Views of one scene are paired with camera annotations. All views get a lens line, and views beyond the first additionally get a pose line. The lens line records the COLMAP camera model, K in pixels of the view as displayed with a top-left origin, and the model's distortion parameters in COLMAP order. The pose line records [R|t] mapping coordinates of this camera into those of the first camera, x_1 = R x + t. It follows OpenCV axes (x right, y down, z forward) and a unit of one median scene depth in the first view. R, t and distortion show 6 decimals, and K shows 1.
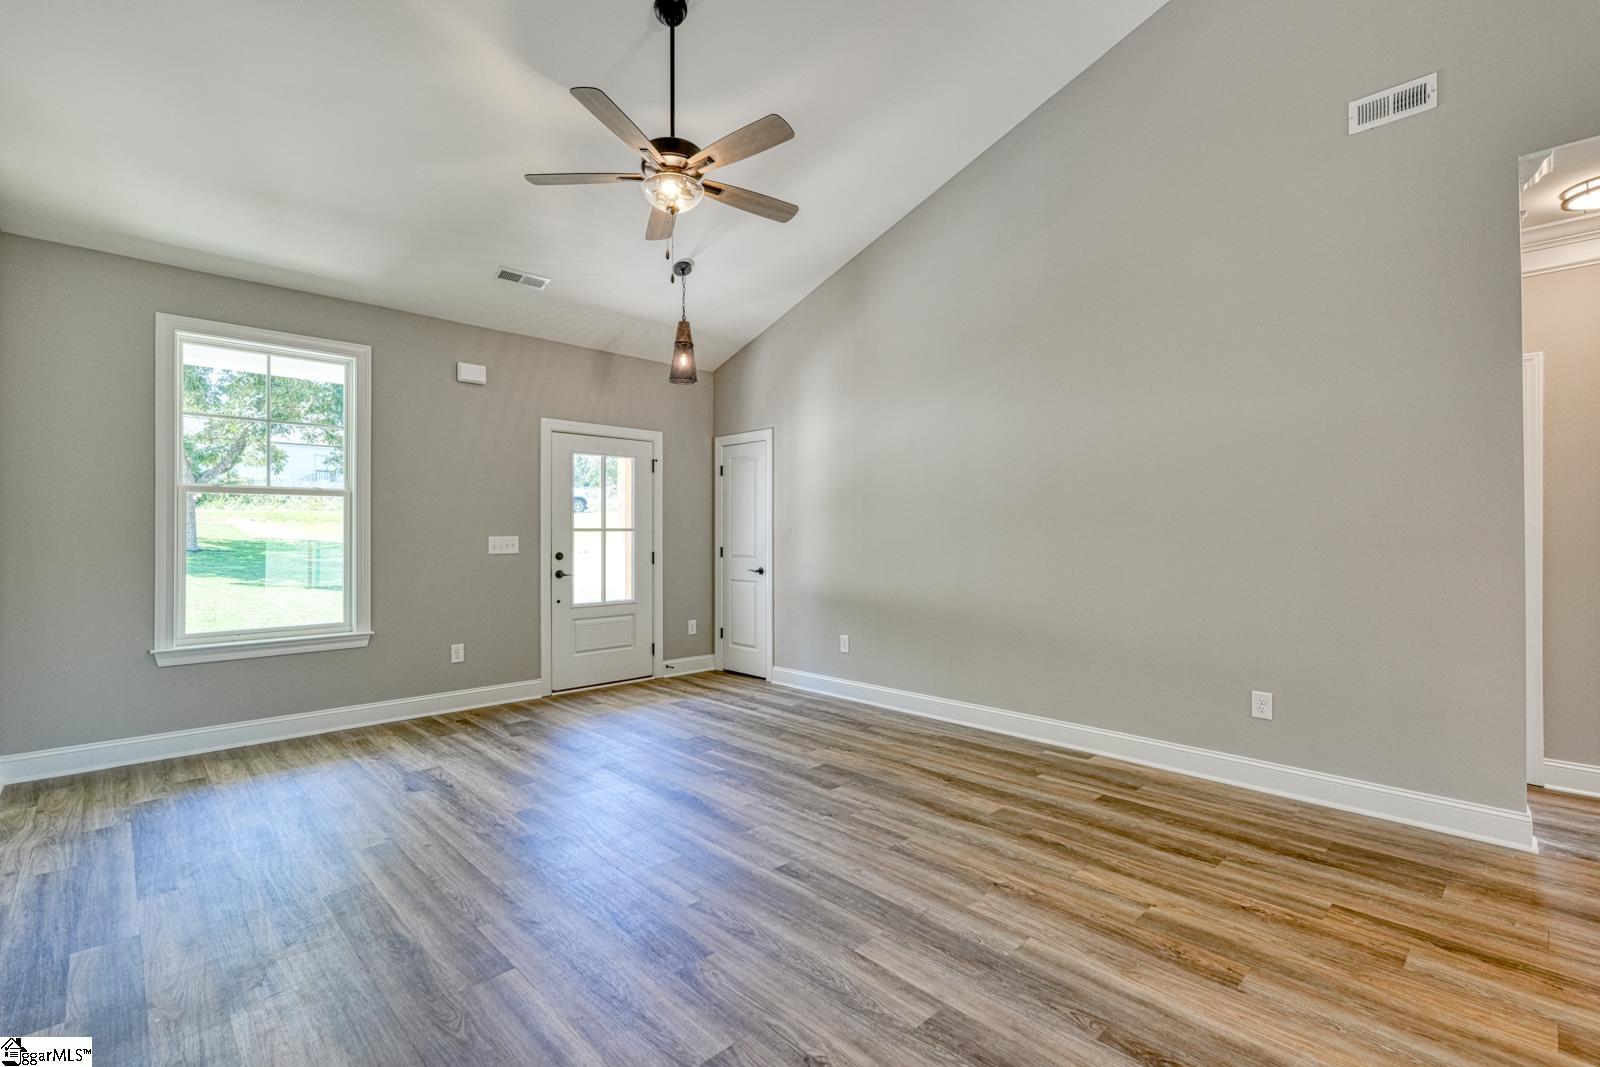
lens RADIAL K [[718.7, 0, 806.0], [0, 718.7, 533.7], [0, 0, 1]] dist [-0.000352, 0.000001]
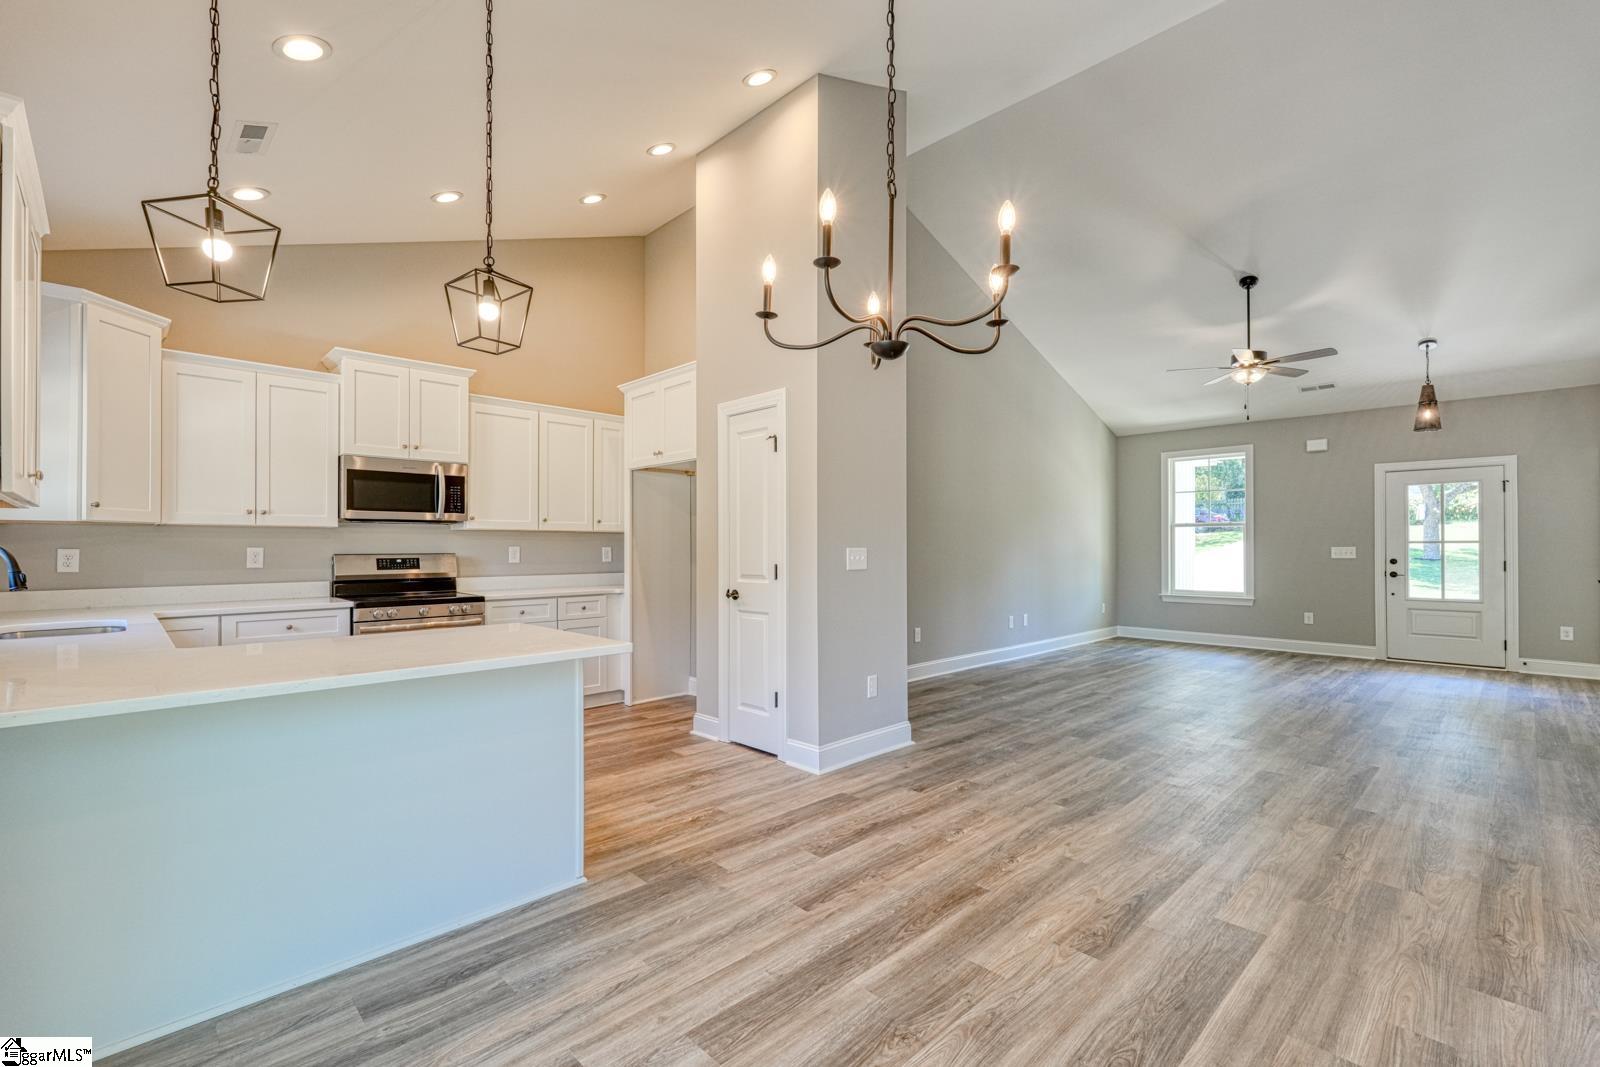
lens RADIAL K [[703.0, 0, 798.5], [0, 703.0, 540.7], [0, 0, 1]] dist [0.002028, 0.000047]
pose [[-0.003483, -0.007976, -0.999962, 1.408117], [0.000883, 0.999968, -0.007979, 0.001789], [0.999994, -0.000911, -0.003476, -0.195085]]
